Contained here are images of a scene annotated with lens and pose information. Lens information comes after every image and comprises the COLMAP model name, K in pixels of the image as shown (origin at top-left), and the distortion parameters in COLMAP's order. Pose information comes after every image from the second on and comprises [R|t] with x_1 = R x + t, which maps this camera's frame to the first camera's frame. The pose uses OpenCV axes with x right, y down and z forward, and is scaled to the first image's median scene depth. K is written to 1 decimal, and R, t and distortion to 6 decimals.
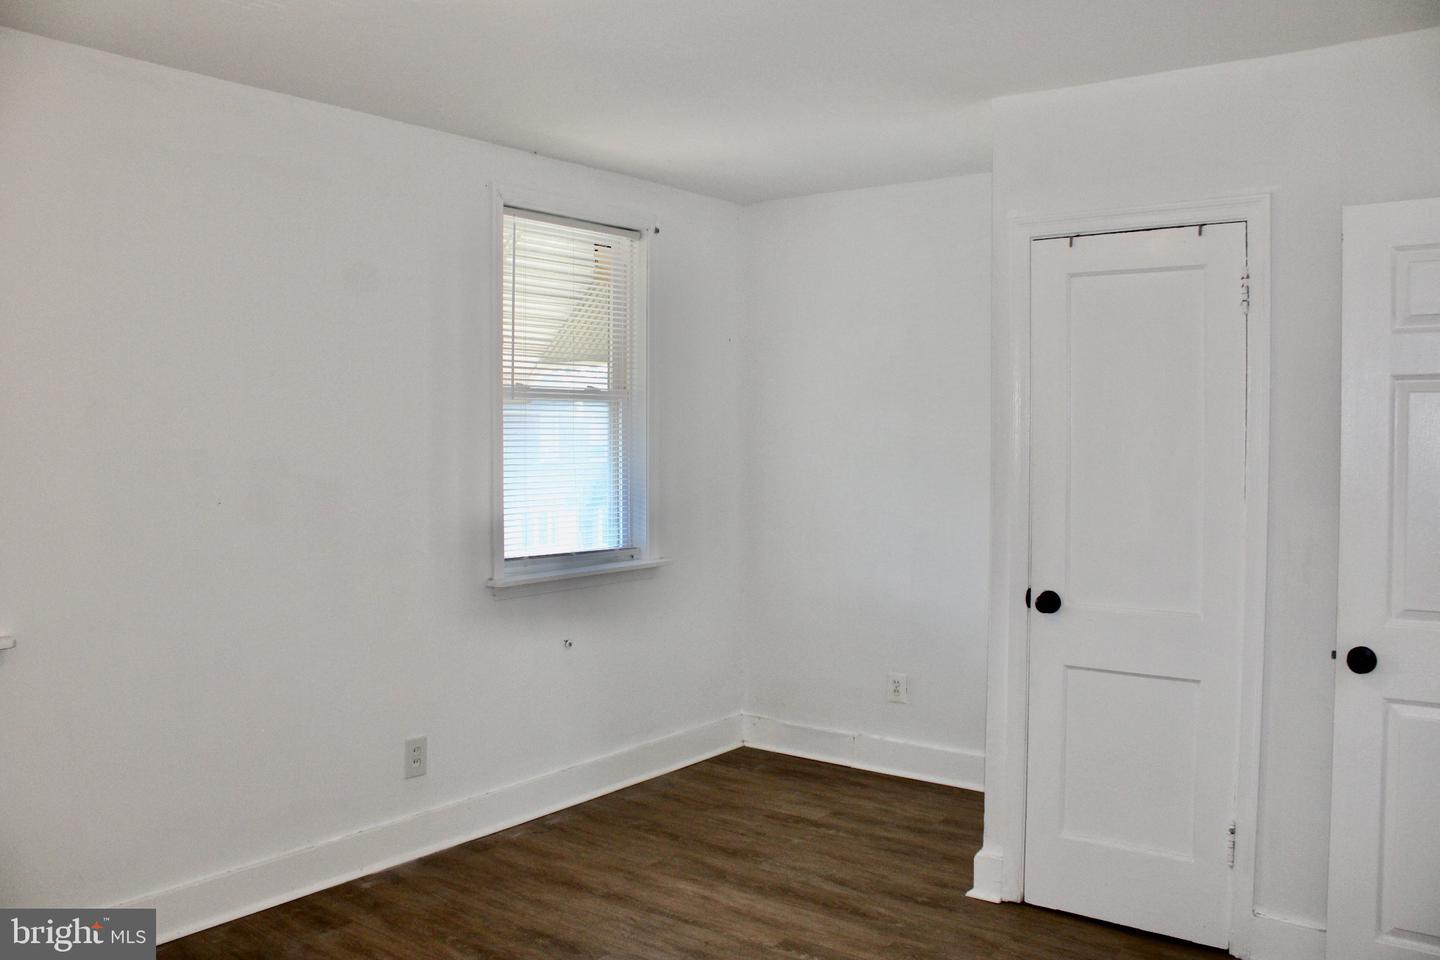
lens RADIAL K [[1233.2, 0, 711.1], [0, 1233.2, 458.5], [0, 0, 1]] dist [-0.136887, 0.139391]
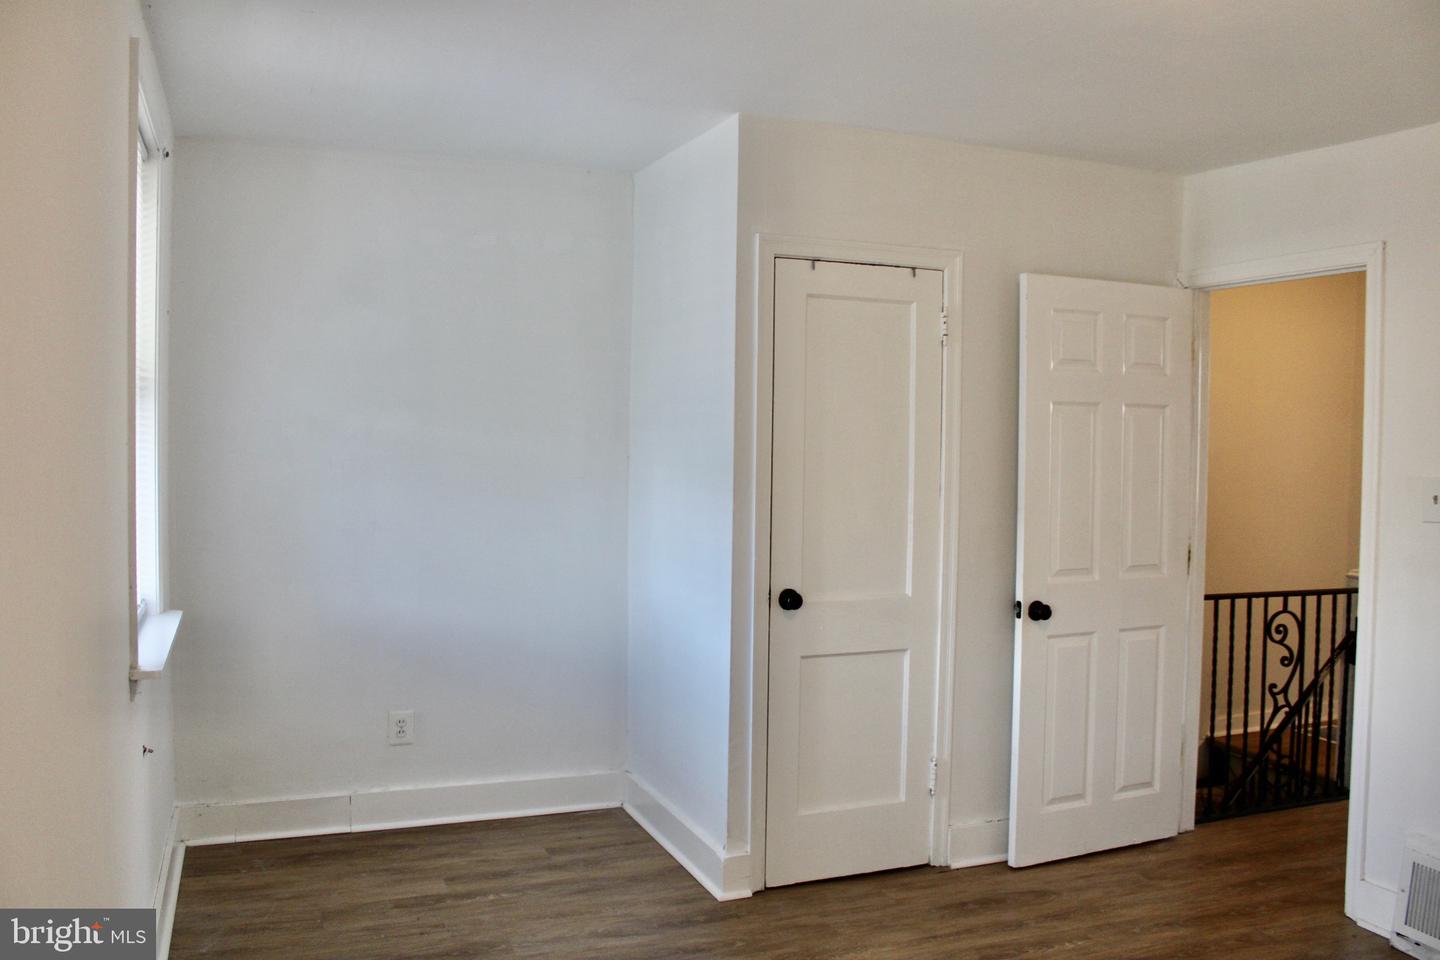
lens RADIAL K [[1233.2, 0, 744.4], [0, 1233.2, 469.7], [0, 0, 1]] dist [-0.136887, 0.139391]
pose [[0.492579, -0.022648, 0.869973, -0.663024], [0.005829, 0.999725, 0.022725, -0.020561], [-0.870248, -0.006123, 0.492575, 0.495687]]
